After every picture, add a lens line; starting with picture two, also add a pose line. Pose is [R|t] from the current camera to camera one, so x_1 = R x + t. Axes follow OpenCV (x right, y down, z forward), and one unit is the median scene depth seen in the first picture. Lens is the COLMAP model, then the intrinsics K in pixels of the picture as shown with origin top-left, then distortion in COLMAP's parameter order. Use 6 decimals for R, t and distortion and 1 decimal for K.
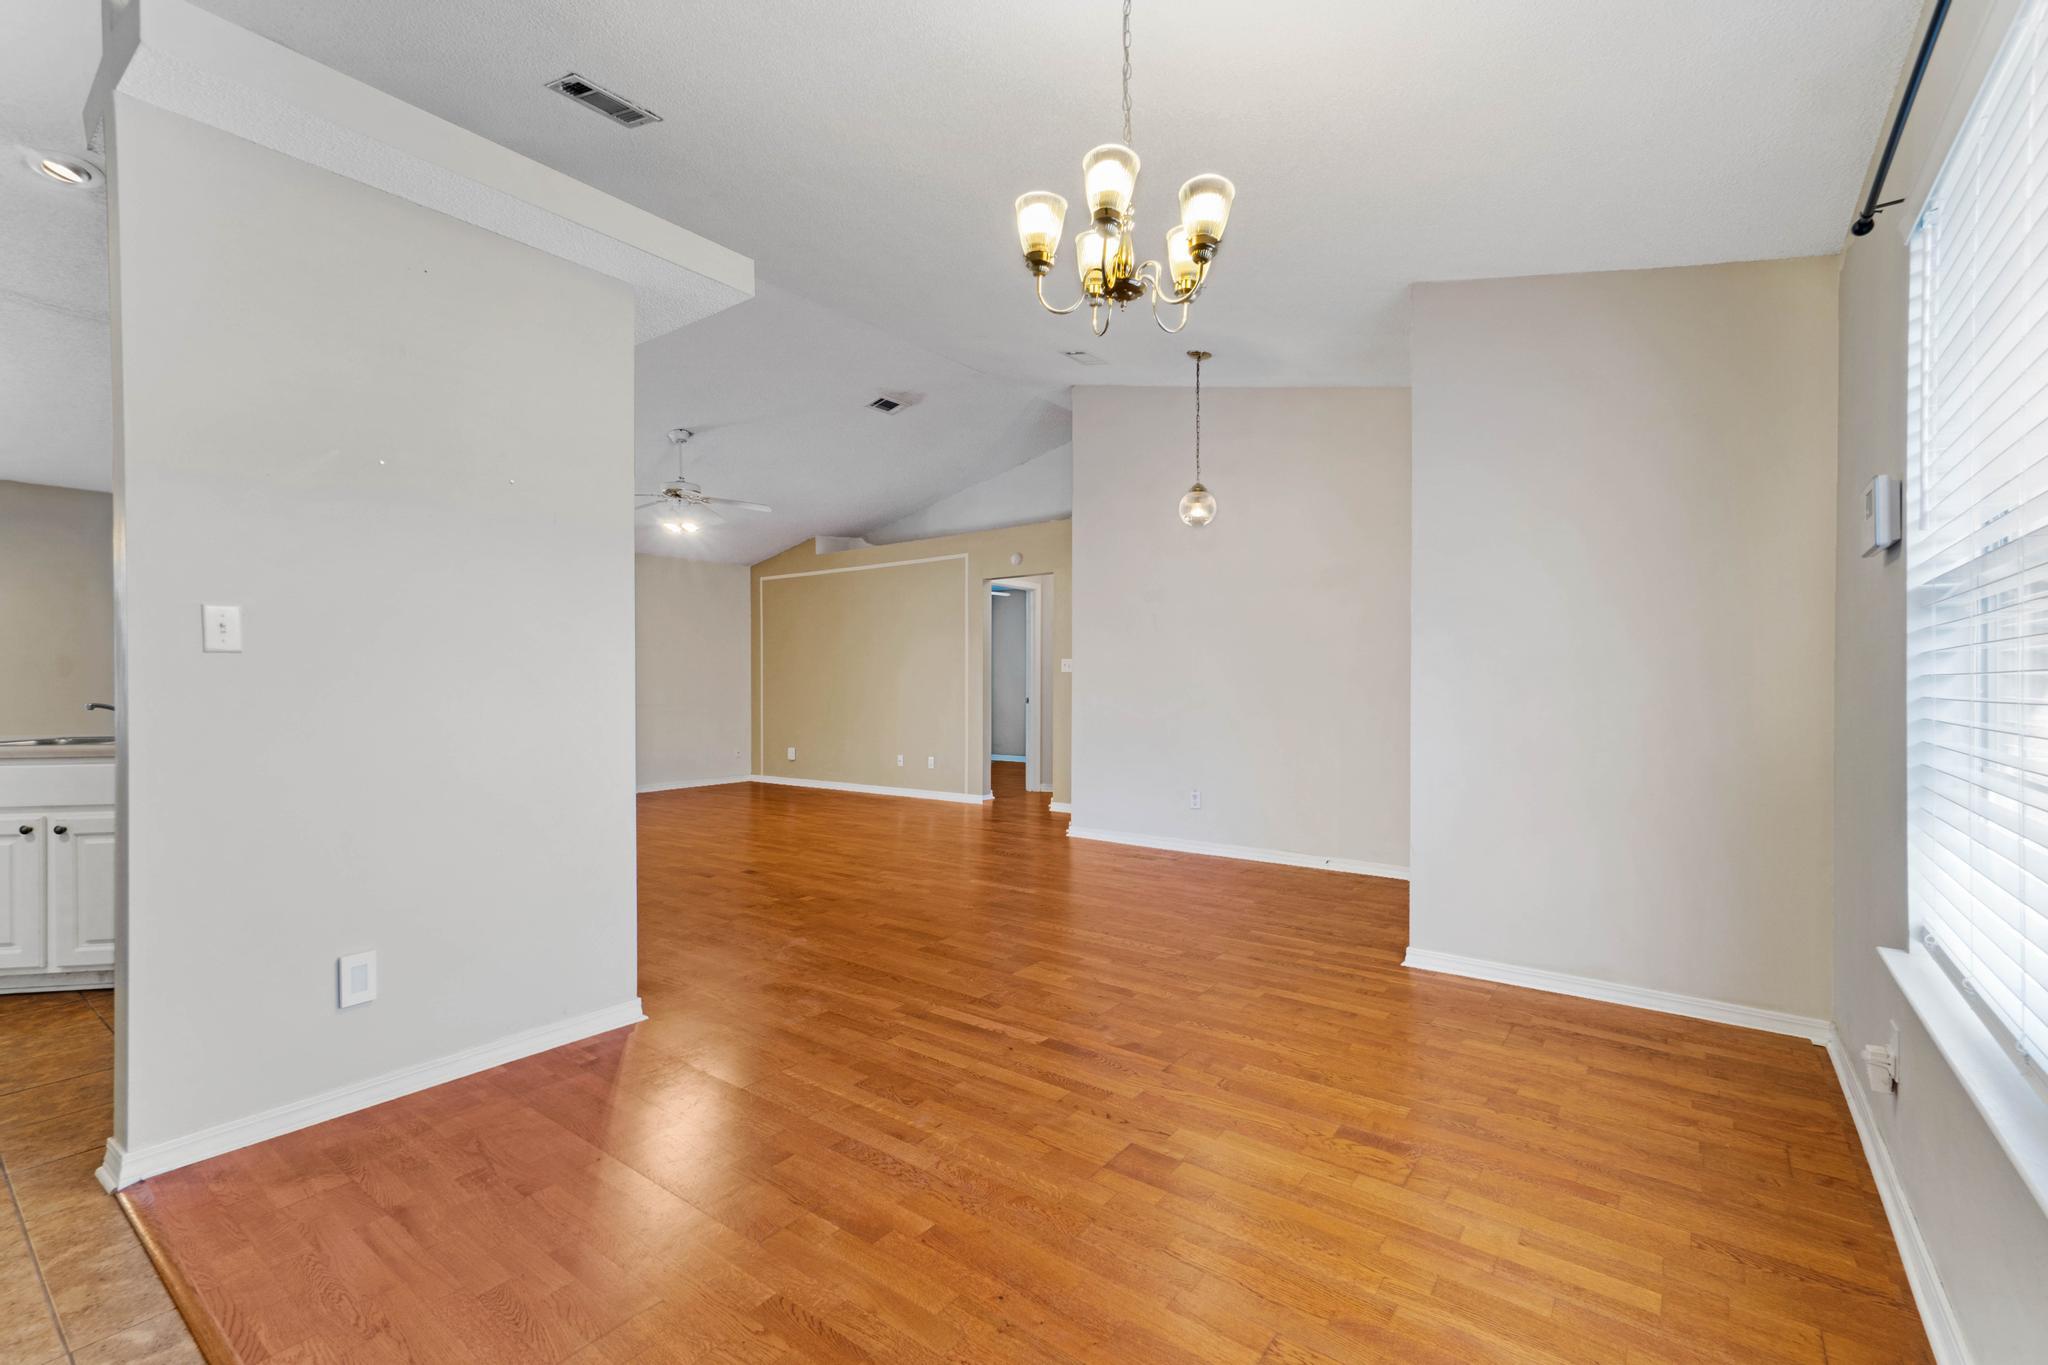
lens RADIAL K [[889.7, 0, 1019.9], [0, 889.7, 681.5], [0, 0, 1]] dist [0.025283, -0.000093]
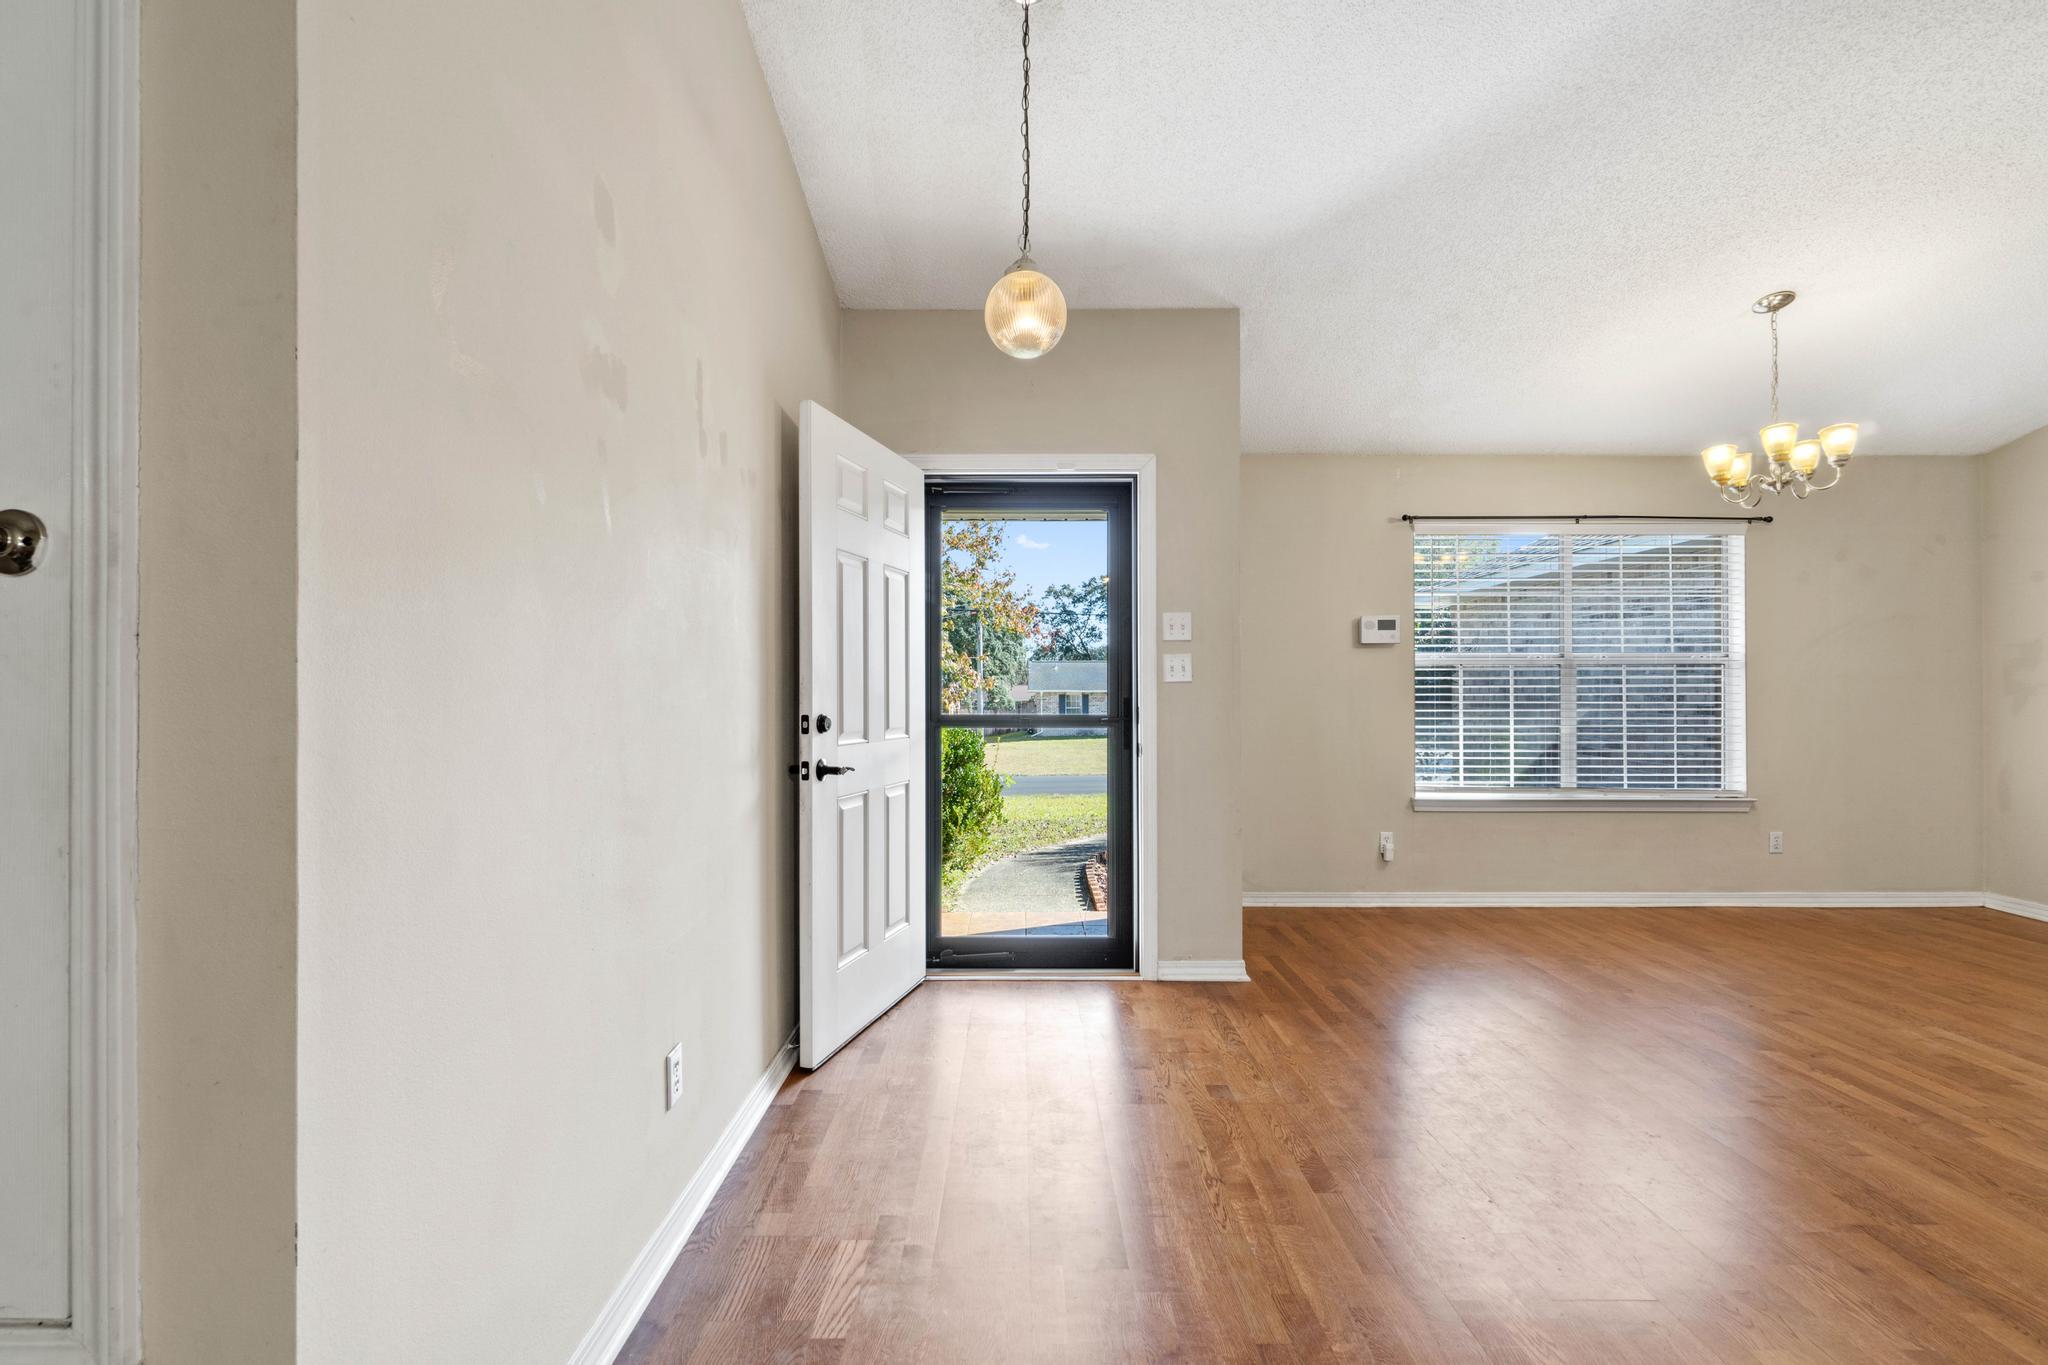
lens RADIAL K [[883.0, 0, 1024.9], [0, 883.0, 688.4], [0, 0, 1]] dist [0.002490, 0.000600]
pose [[-0.604155, 0.008775, 0.796818, -0.199655], [0.001941, 0.999953, -0.009540, -0.008245], [-0.796864, -0.004217, -0.604144, 1.671153]]
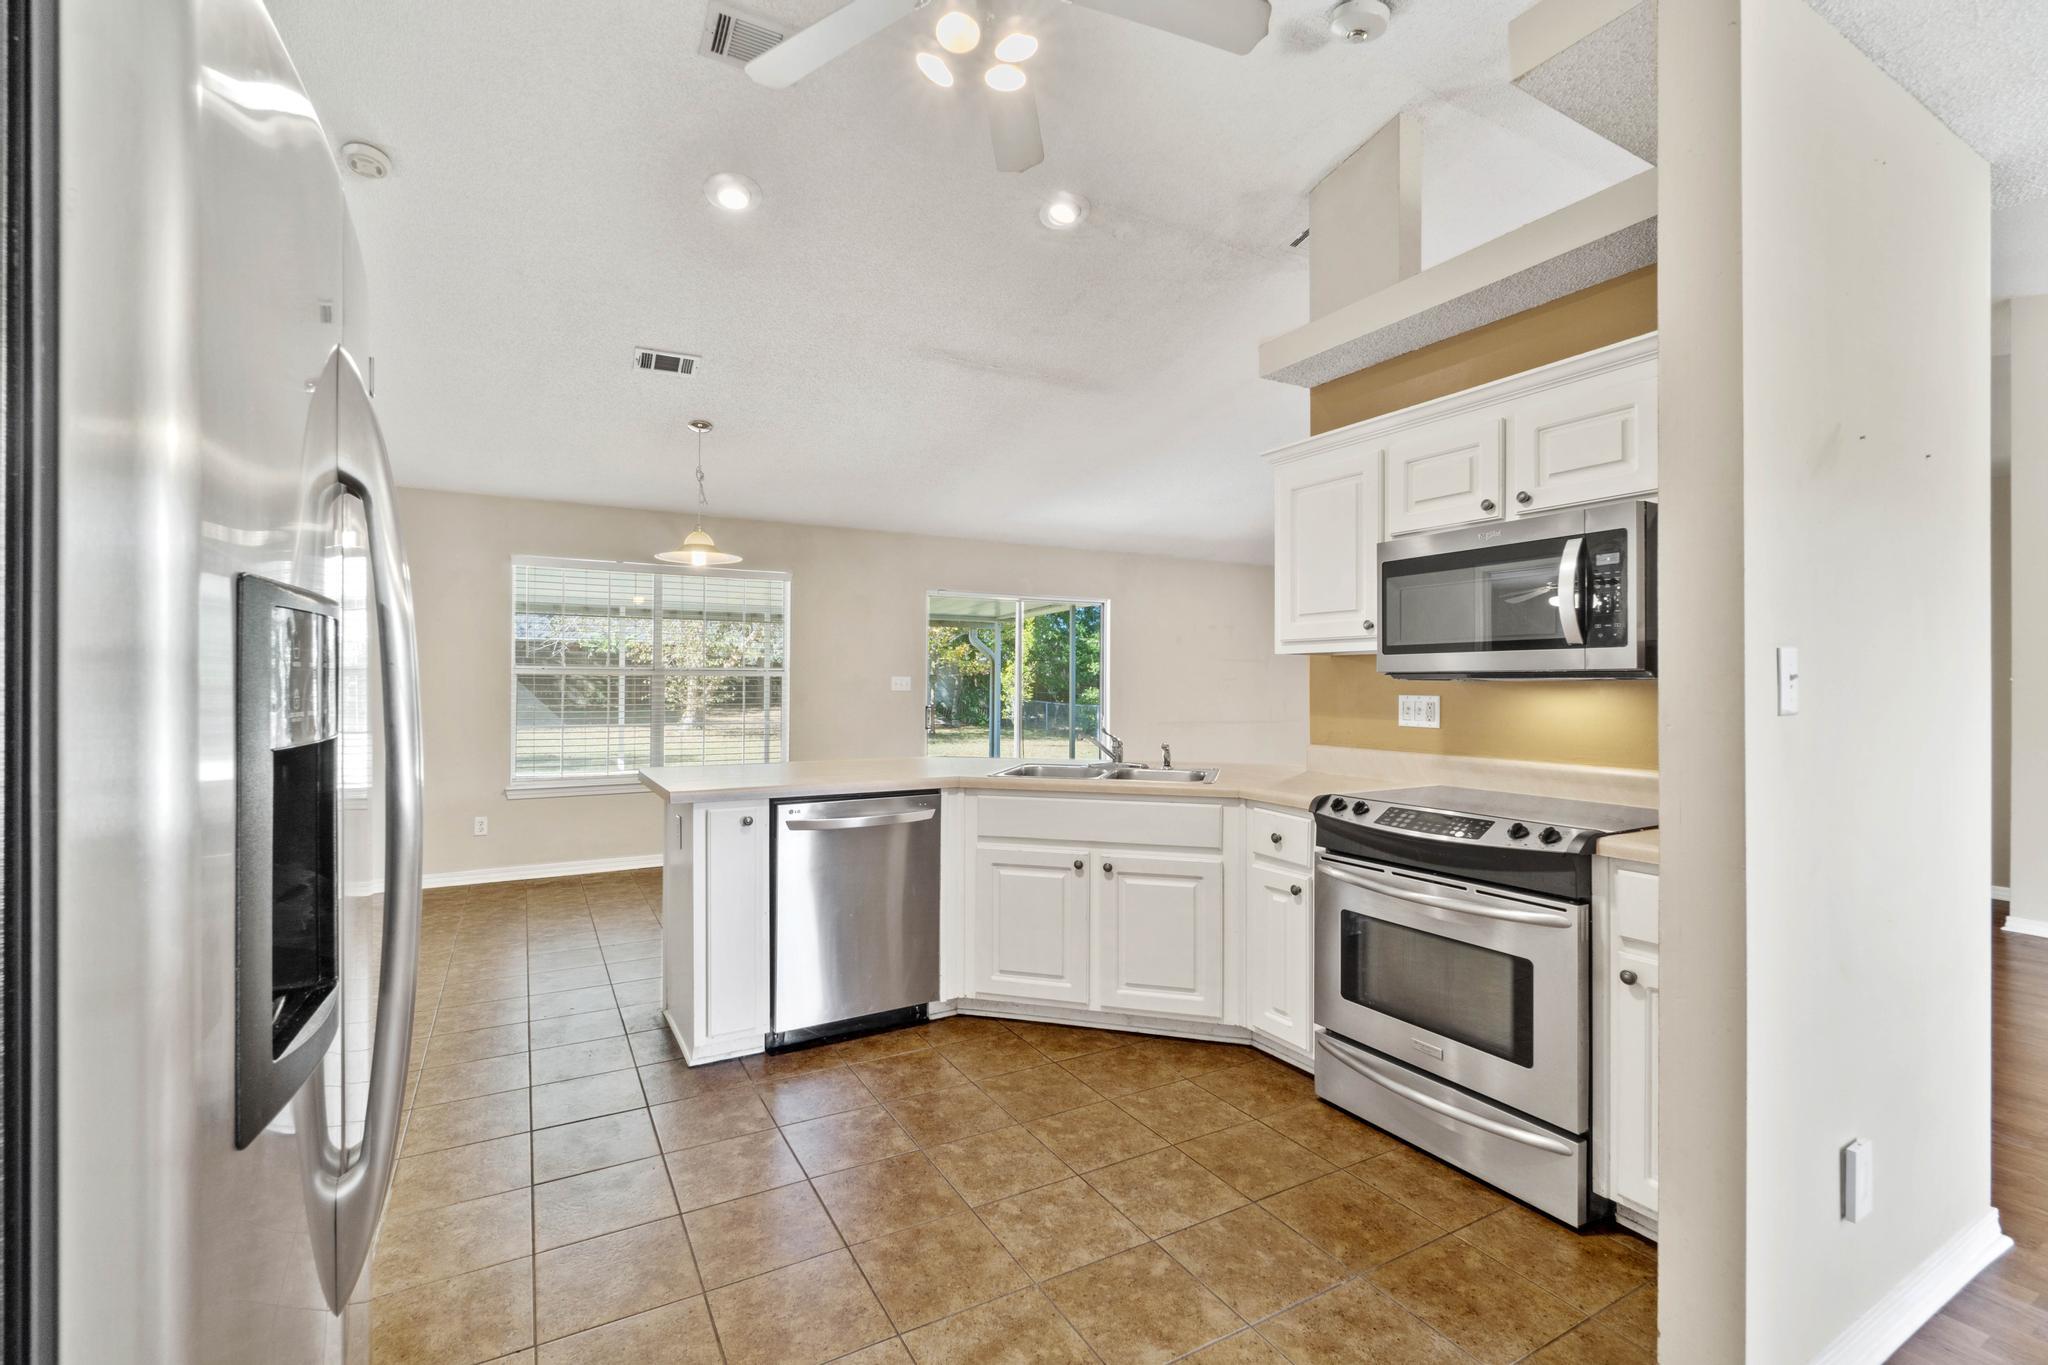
lens RADIAL K [[880.0, 0, 1016.4], [0, 880.0, 676.2], [0, 0, 1]] dist [-0.002903, -0.000356]
pose [[0.920663, 0.004410, -0.390332, -0.666084], [-0.006176, 0.999976, -0.003270, -0.036912], [0.390308, 0.005422, 0.920668, 0.066273]]
